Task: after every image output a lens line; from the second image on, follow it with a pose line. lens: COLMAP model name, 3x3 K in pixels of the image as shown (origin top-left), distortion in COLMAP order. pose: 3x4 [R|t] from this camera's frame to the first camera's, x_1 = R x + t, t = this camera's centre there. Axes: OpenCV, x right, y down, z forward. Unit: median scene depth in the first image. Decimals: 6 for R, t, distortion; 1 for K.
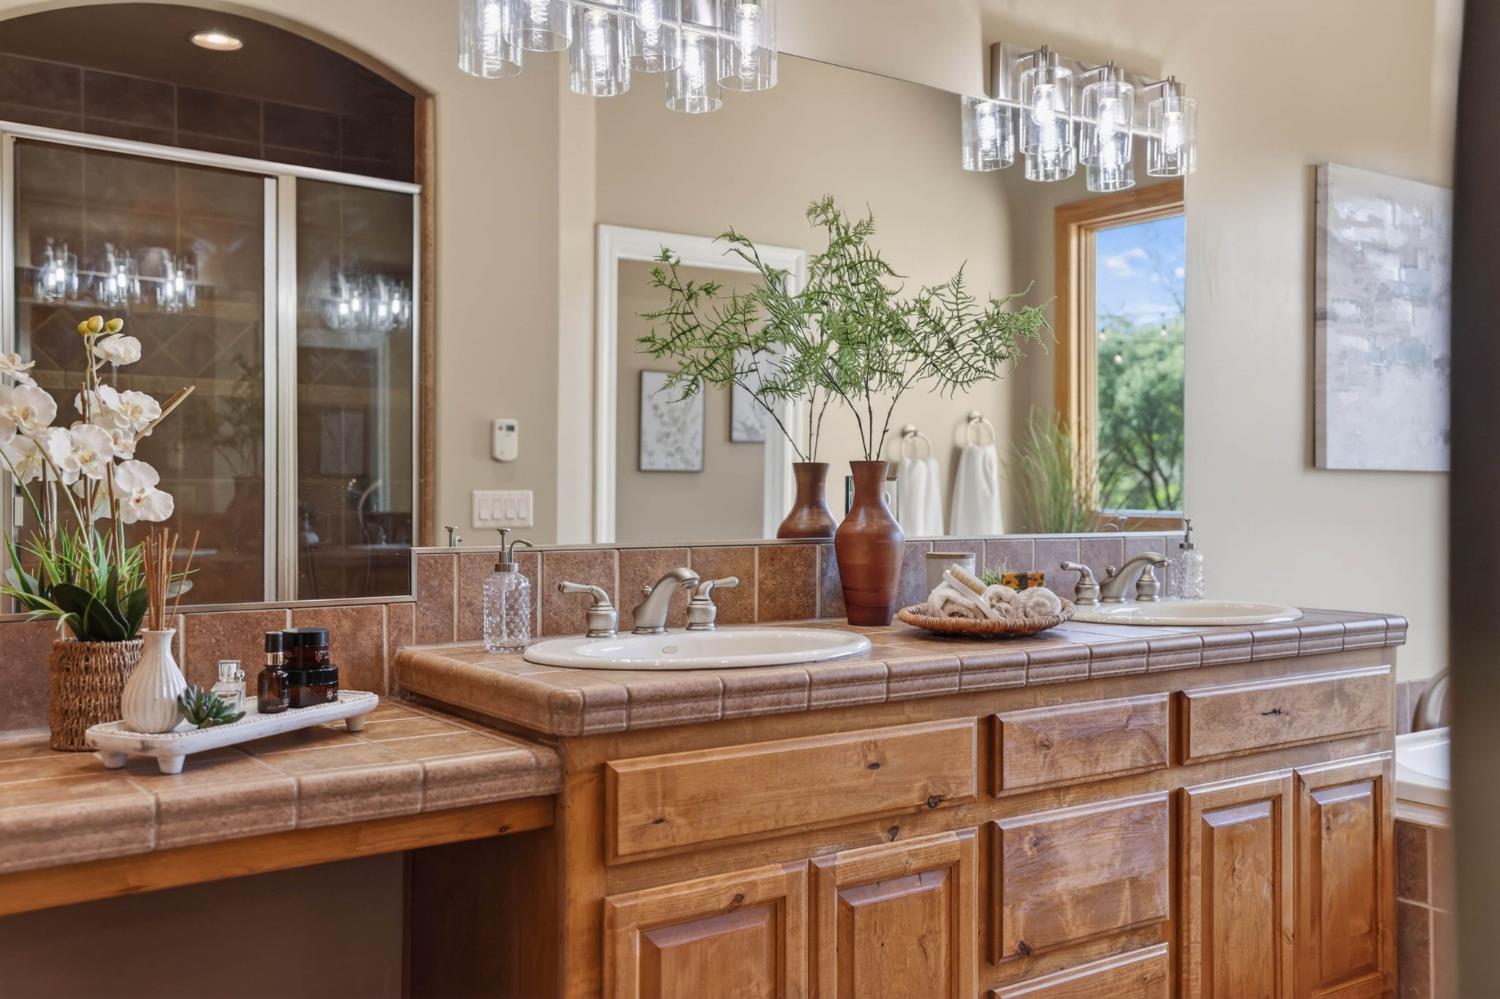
lens RADIAL K [[1387.2, 0, 752.4], [0, 1387.2, 509.9], [0, 0, 1]] dist [0.067748, 0.000000]
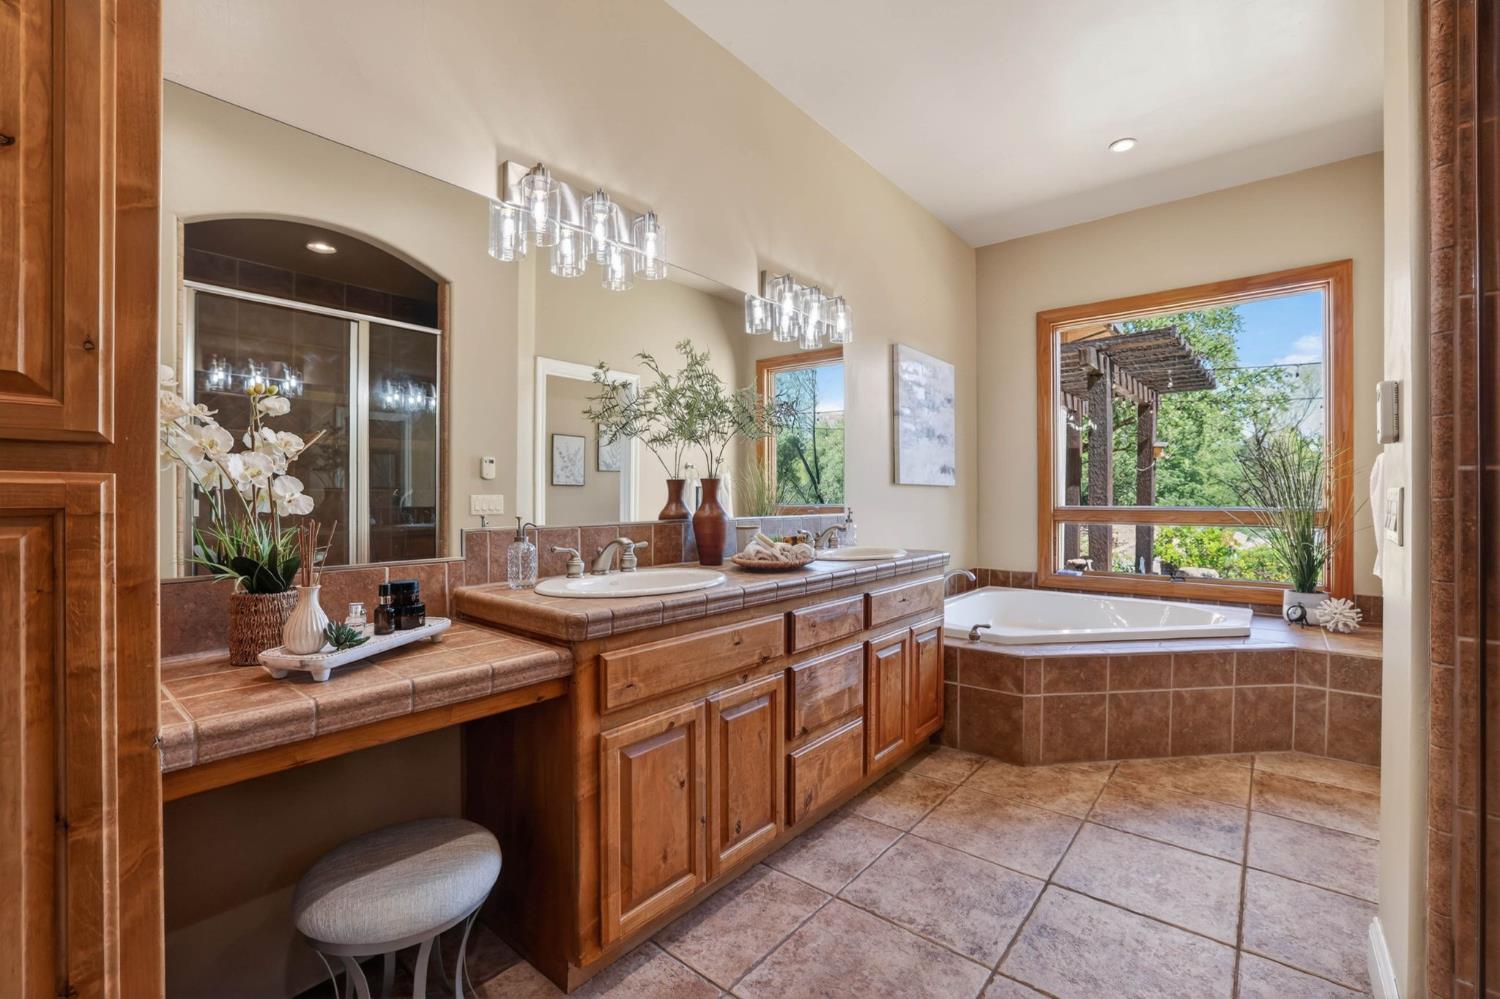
lens RADIAL K [[642.6, 0, 752.1], [0, 642.6, 501.9], [0, 0, 1]] dist [-0.029566, 0.006978]
pose [[0.969080, -0.005429, 0.246687, -0.081655], [0.006147, 0.999979, -0.002142, -0.001209], [-0.246670, 0.003593, 0.969093, 0.138244]]
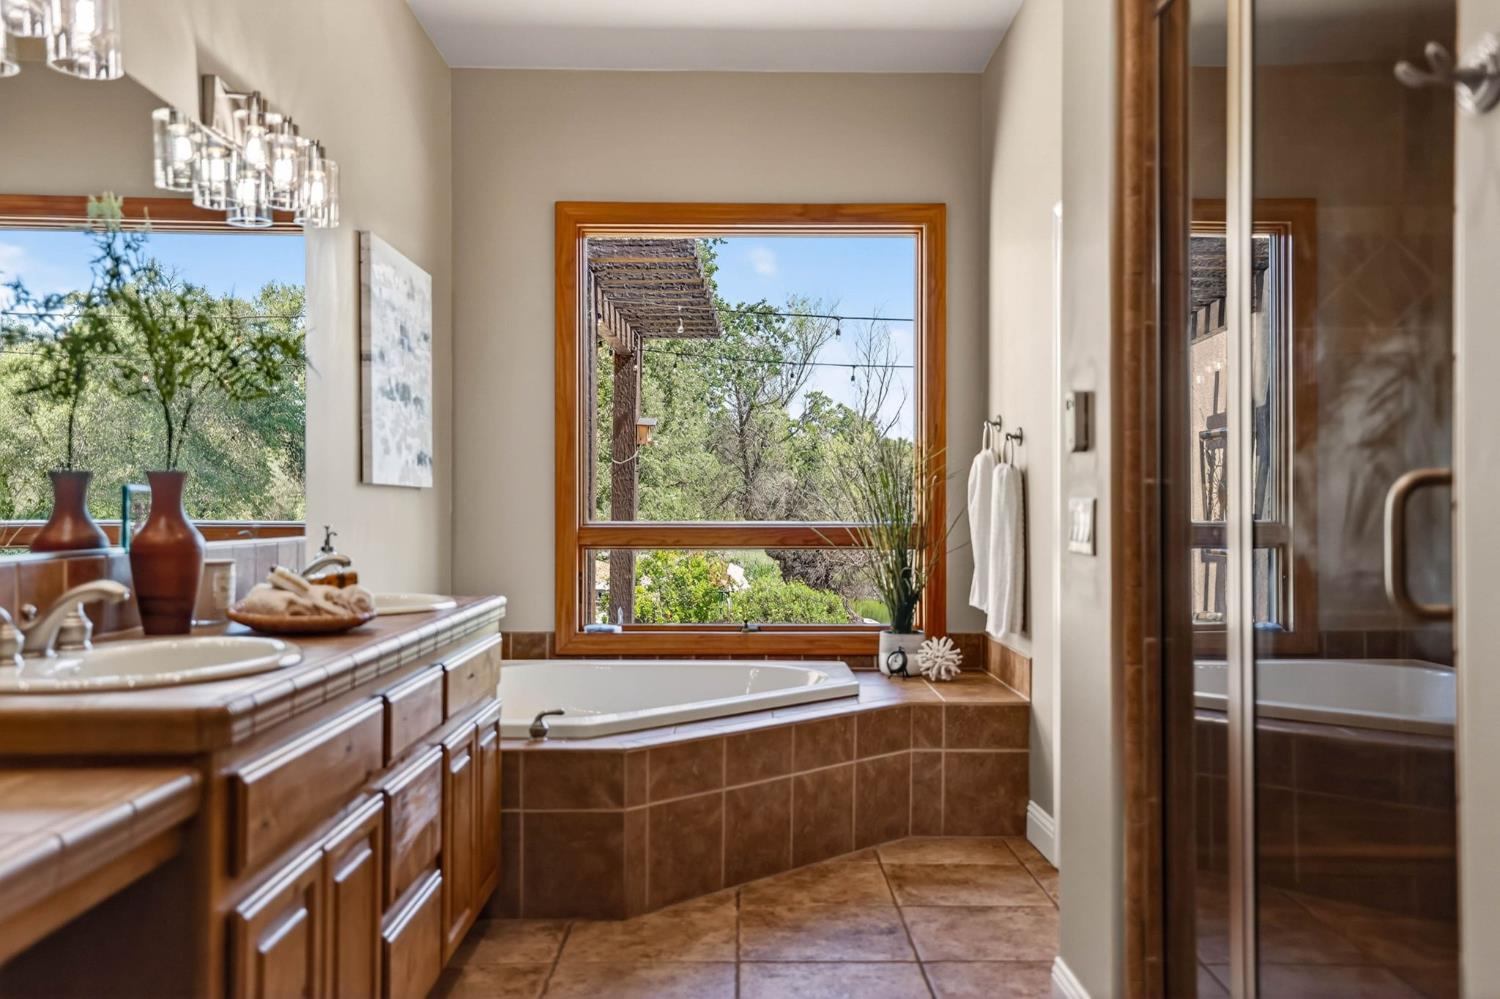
lens RADIAL K [[1312.3, 0, 758.8], [0, 1312.3, 508.2], [0, 0, 1]] dist [0.018874, 0.019342]
pose [[0.582579, -0.001836, 0.812772, -0.458720], [0.008473, 0.999957, -0.003815, -0.000900], [-0.812730, 0.009109, 0.582569, 0.100622]]
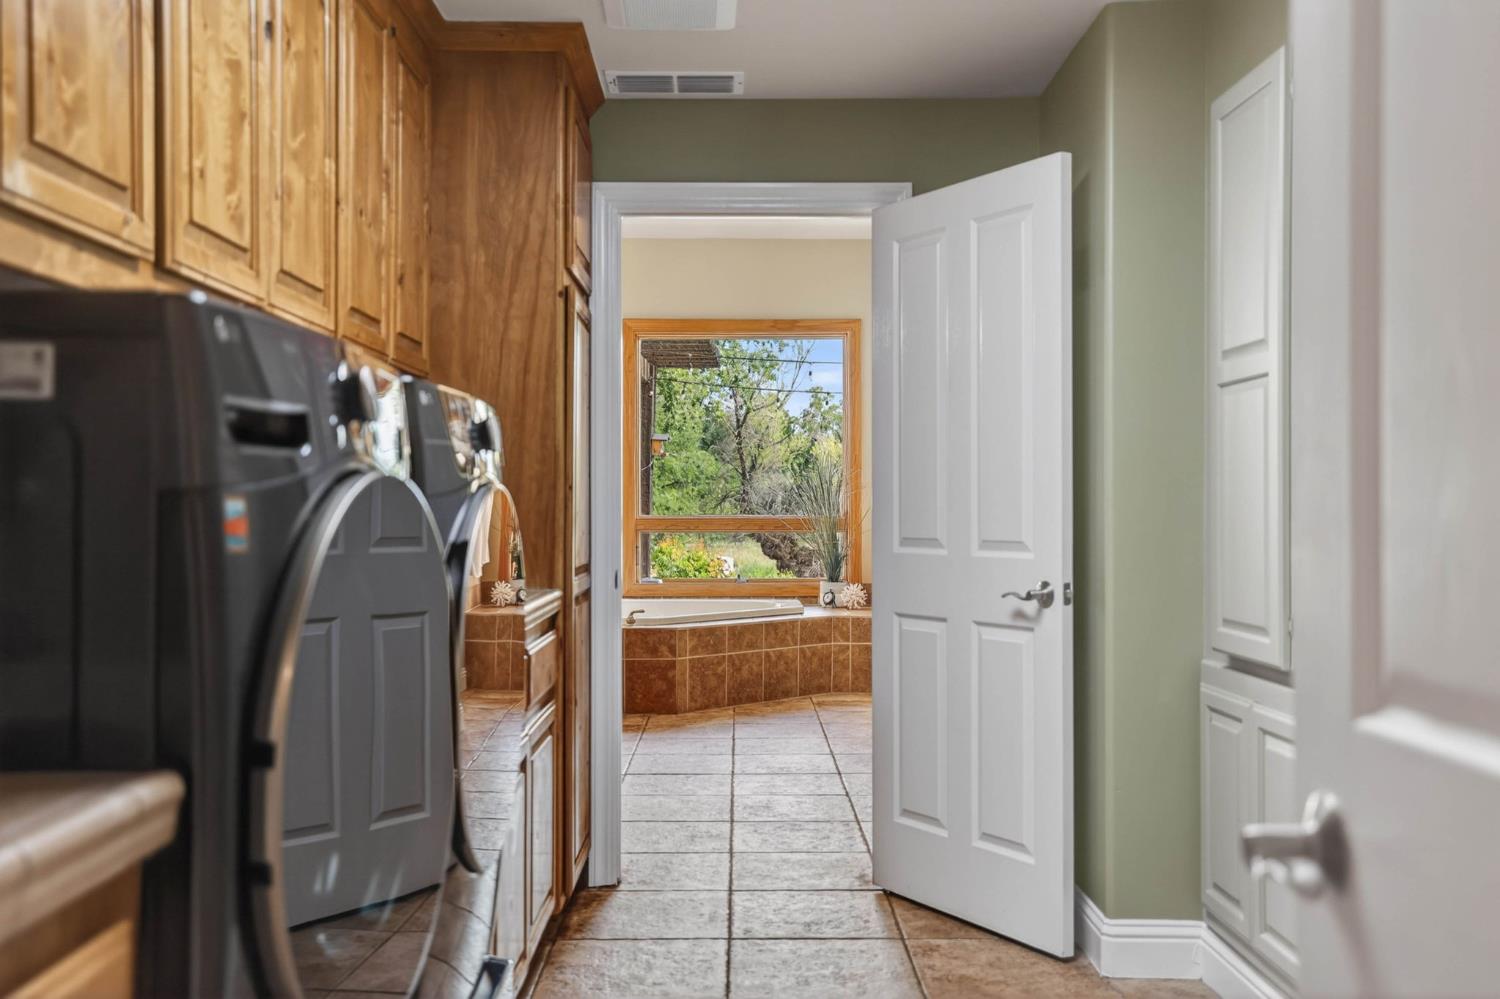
lens RADIAL K [[1387.2, 0, 745.1], [0, 1387.2, 493.6], [0, 0, 1]] dist [0.067748, 0.000000]
pose [[0.589686, 0.006512, 0.807606, -1.700641], [0.008991, 0.999853, -0.014627, 0.010661], [-0.807582, 0.015886, 0.589541, -0.823158]]
